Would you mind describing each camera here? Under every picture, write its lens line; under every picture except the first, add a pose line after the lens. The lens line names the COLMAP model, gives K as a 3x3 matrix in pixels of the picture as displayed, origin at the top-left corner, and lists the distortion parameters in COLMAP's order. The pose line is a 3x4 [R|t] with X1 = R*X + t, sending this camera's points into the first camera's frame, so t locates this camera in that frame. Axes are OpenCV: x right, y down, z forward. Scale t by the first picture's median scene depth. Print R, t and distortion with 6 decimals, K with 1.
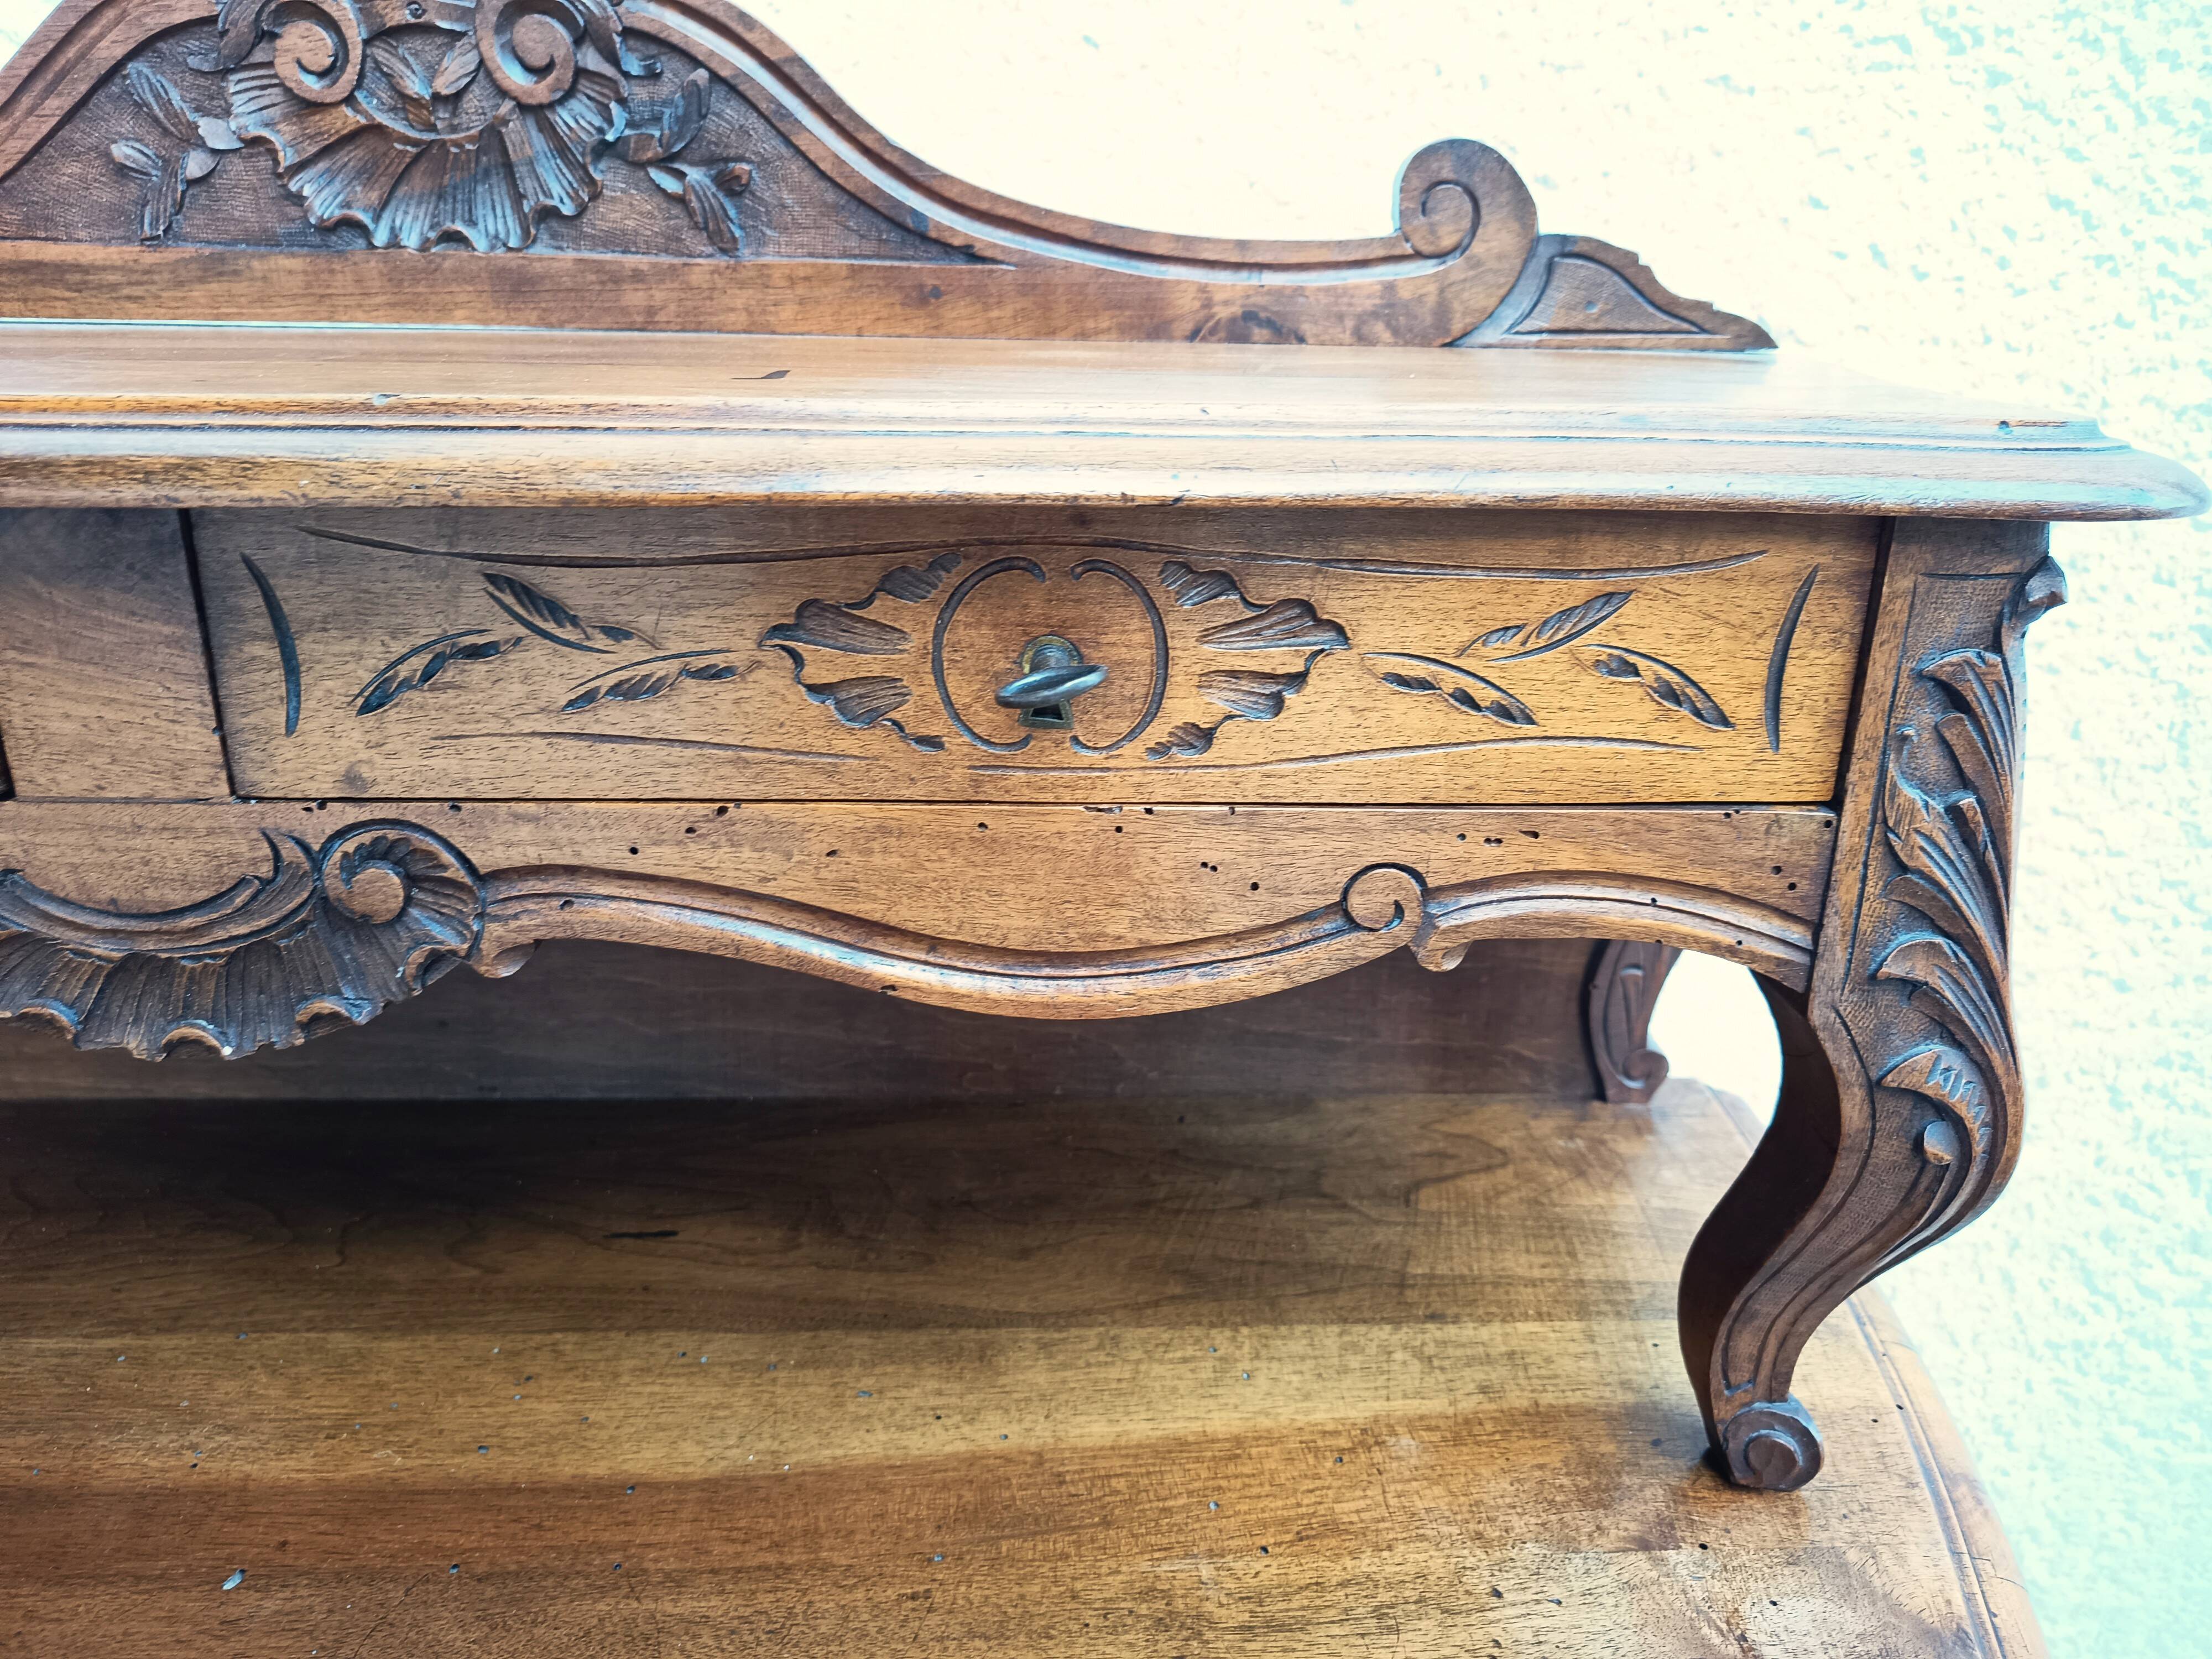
lens RADIAL K [[1572.7, 0, 1116.7], [0, 1572.7, 814.6], [0, 0, 1]] dist [0.004678, -0.007728]
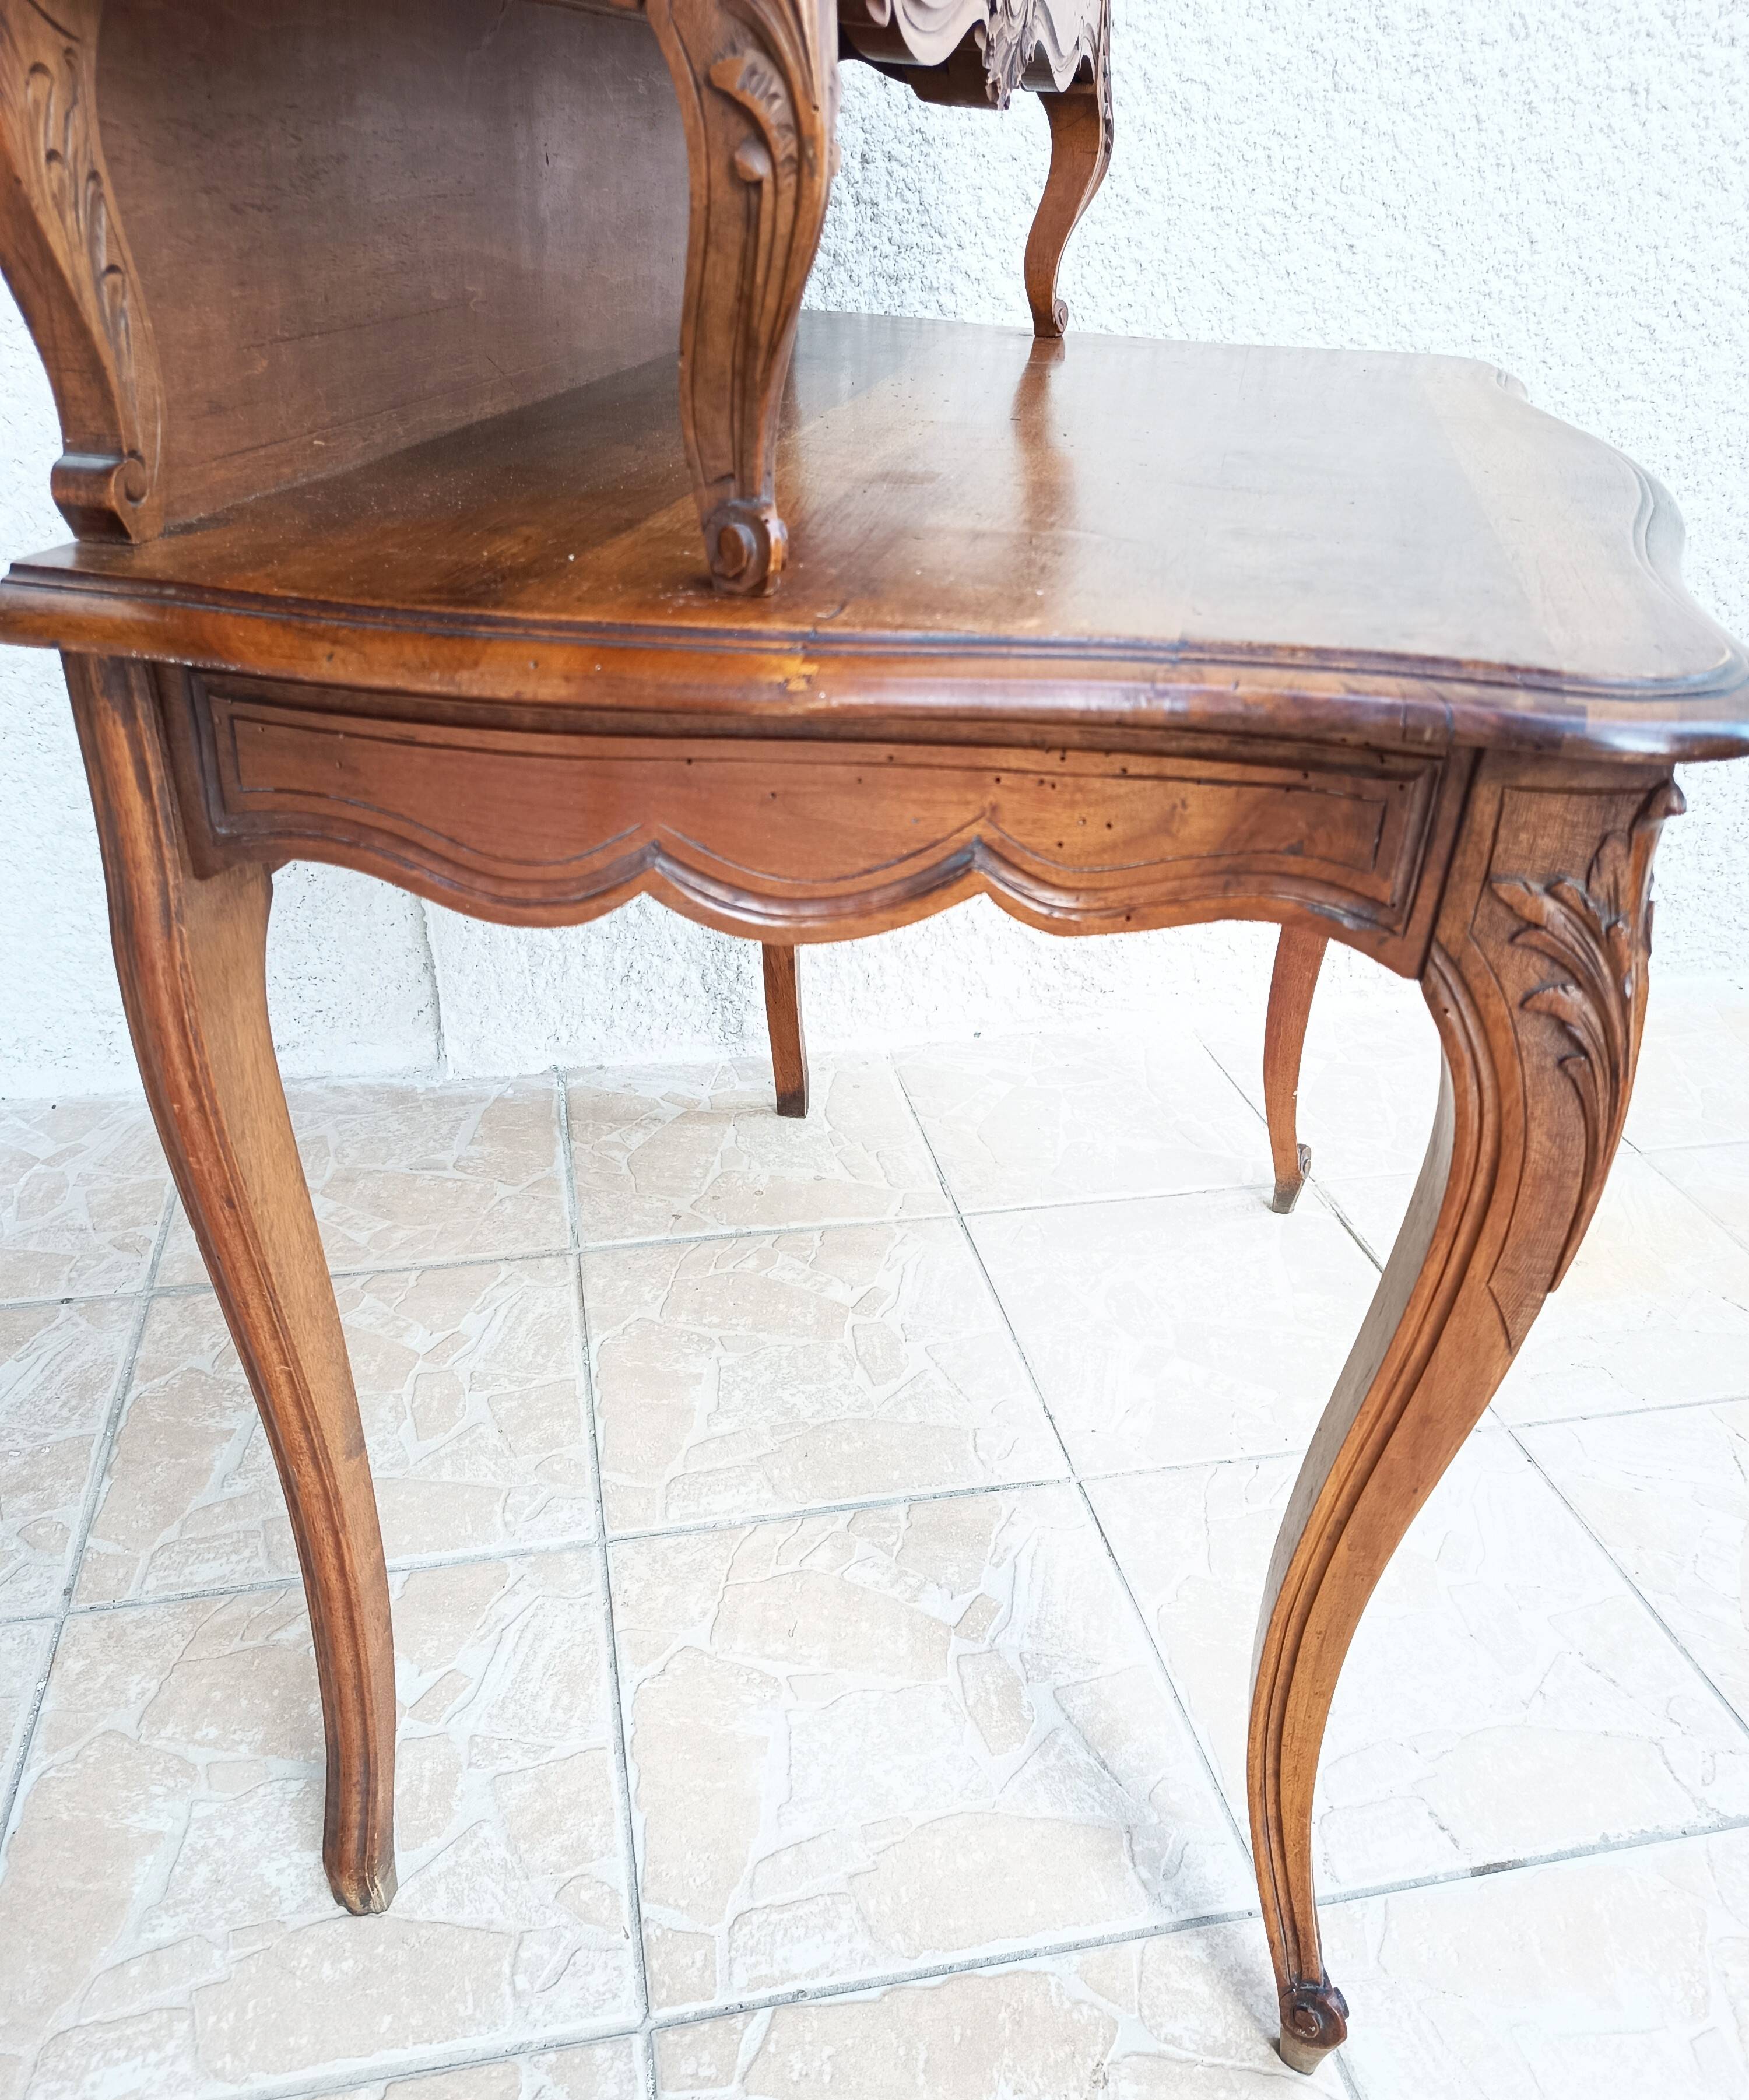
lens RADIAL K [[1631.7, 0, 882.6], [0, 1631.7, 1155.7], [0, 0, 1]] dist [0.042988, -0.038436]
pose [[0.982948, -0.085600, 0.162743, -1.201463], [0.044559, 0.969543, 0.240835, 0.821720], [-0.178402, -0.229477, 0.956825, -1.351406]]
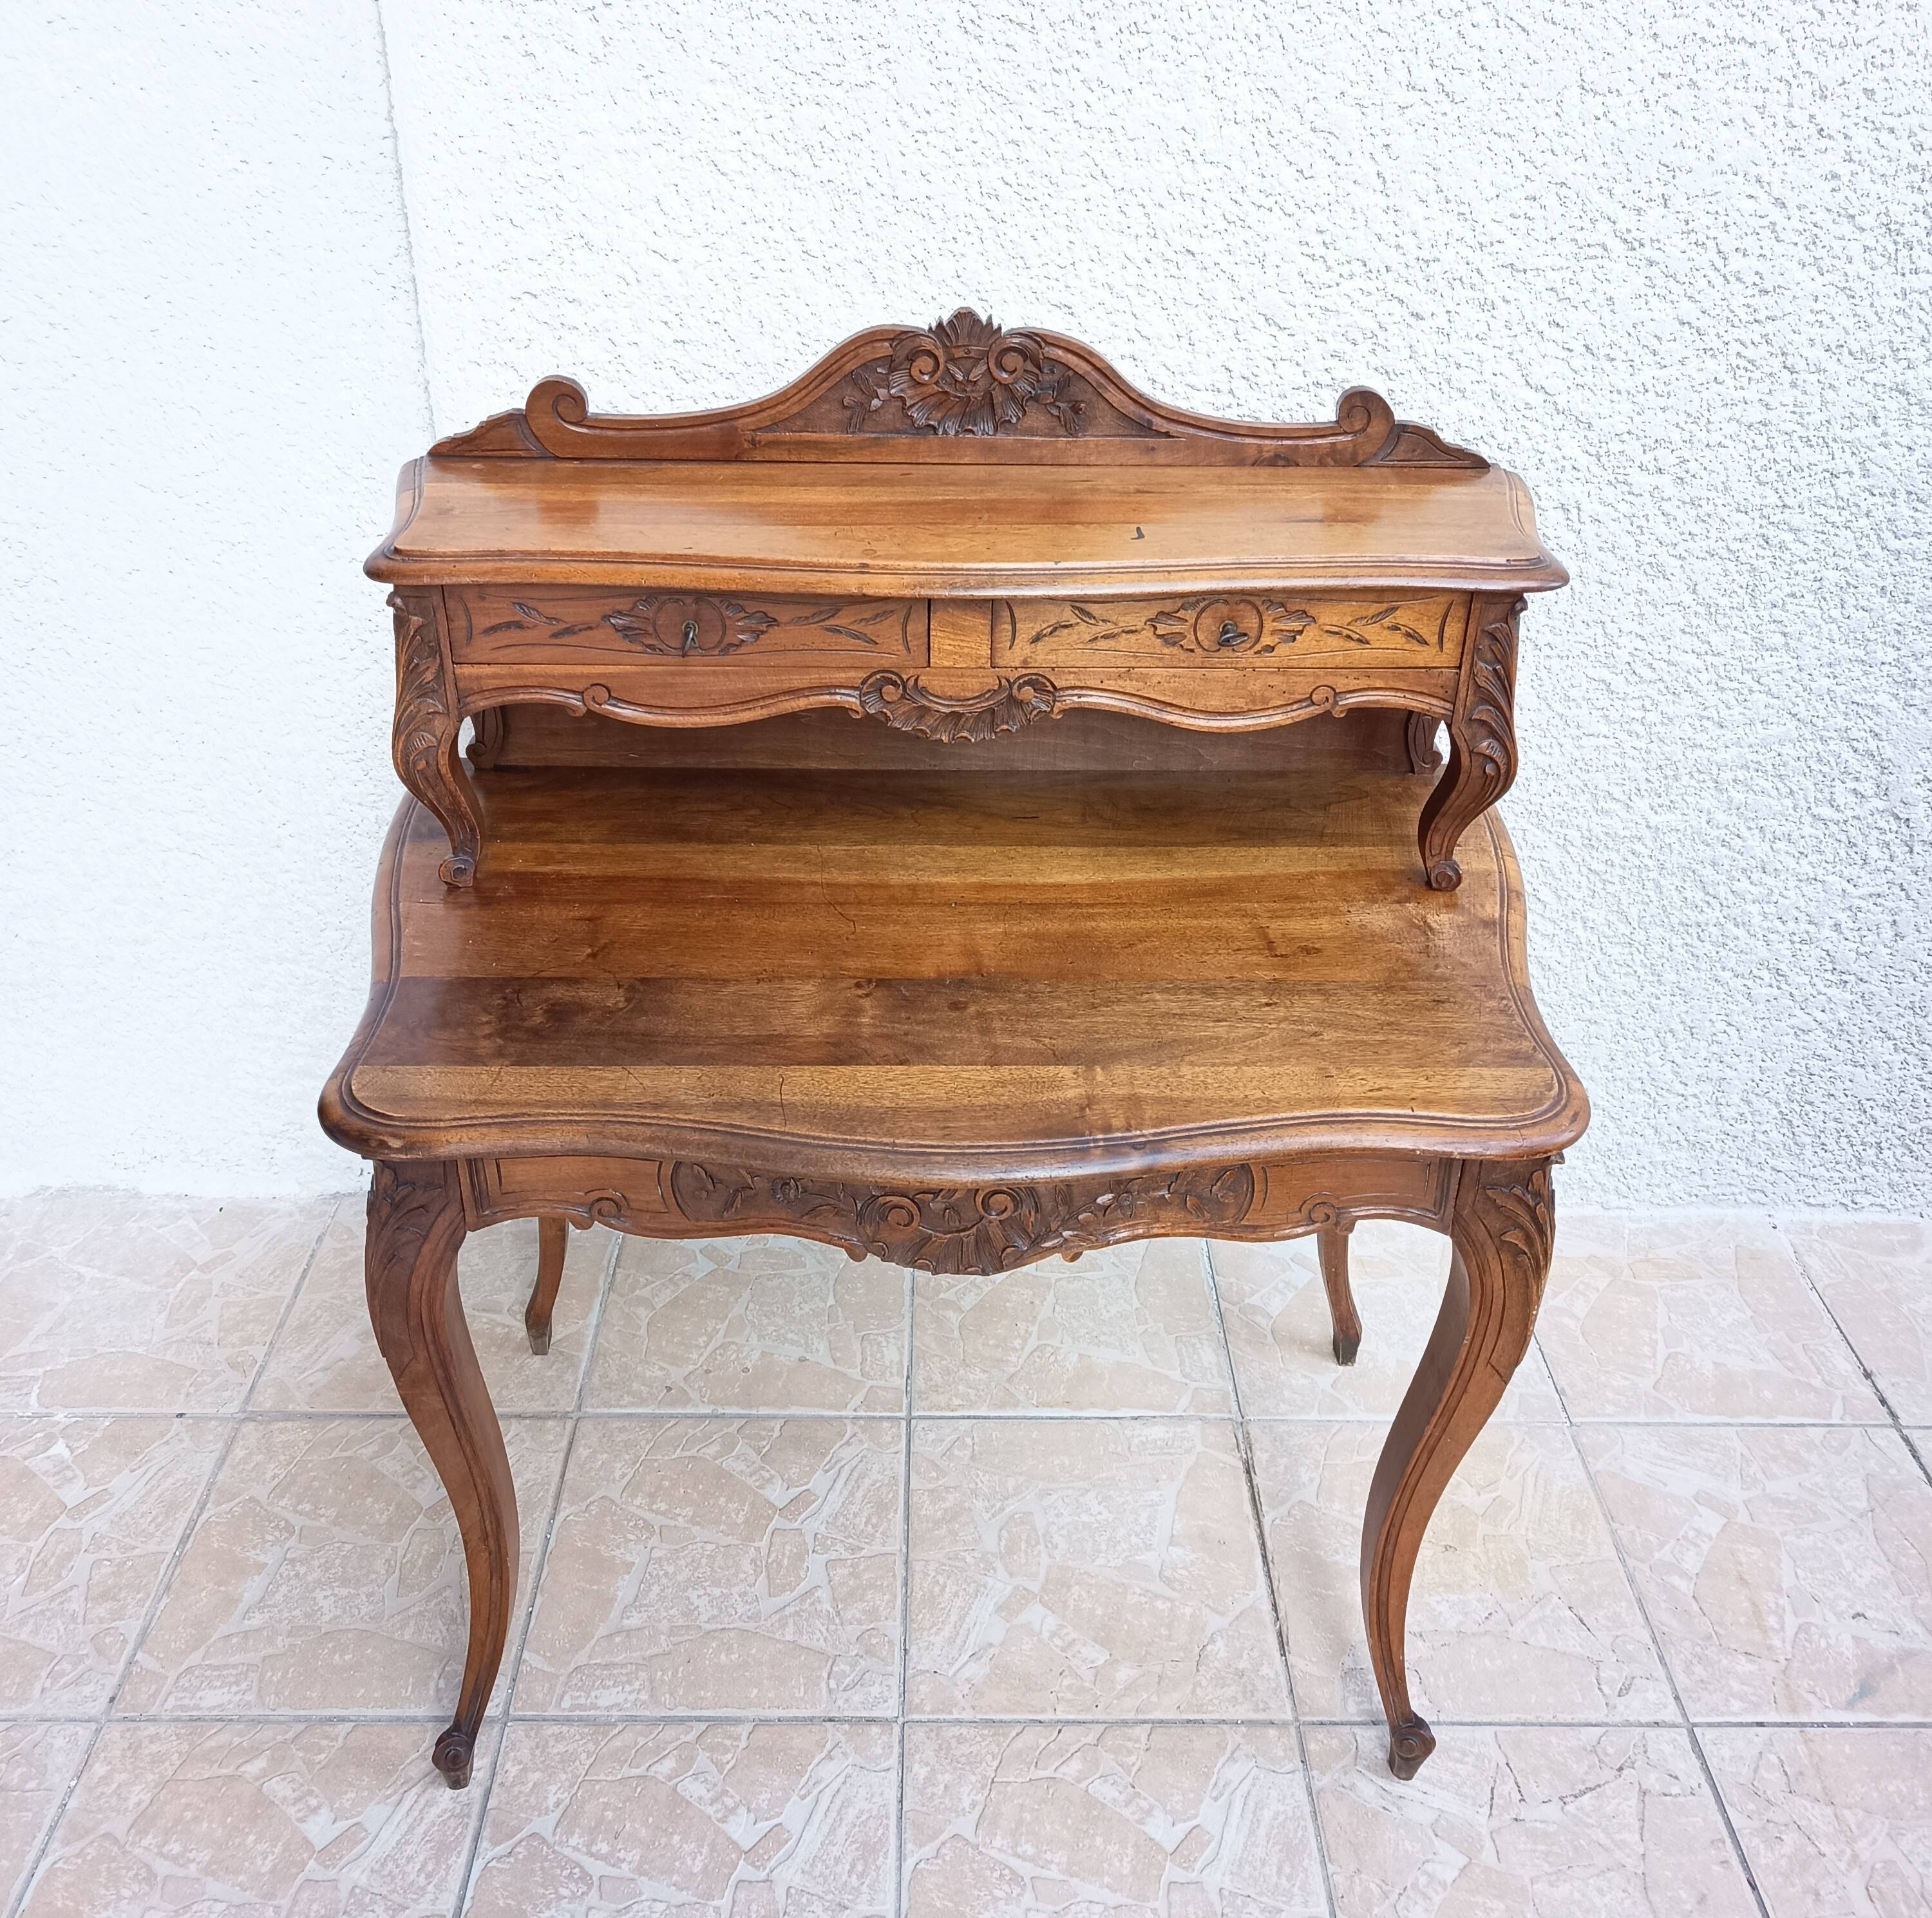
lens RADIAL K [[1799.5, 0, 961.2], [0, 1799.5, 845.8], [0, 0, 1]] dist [0.063174, -0.099508]
pose [[0.999782, 0.006556, -0.019810, -0.382140], [-0.003040, 0.984993, 0.172566, -0.213933], [0.020644, -0.172468, 0.984799, -2.092530]]
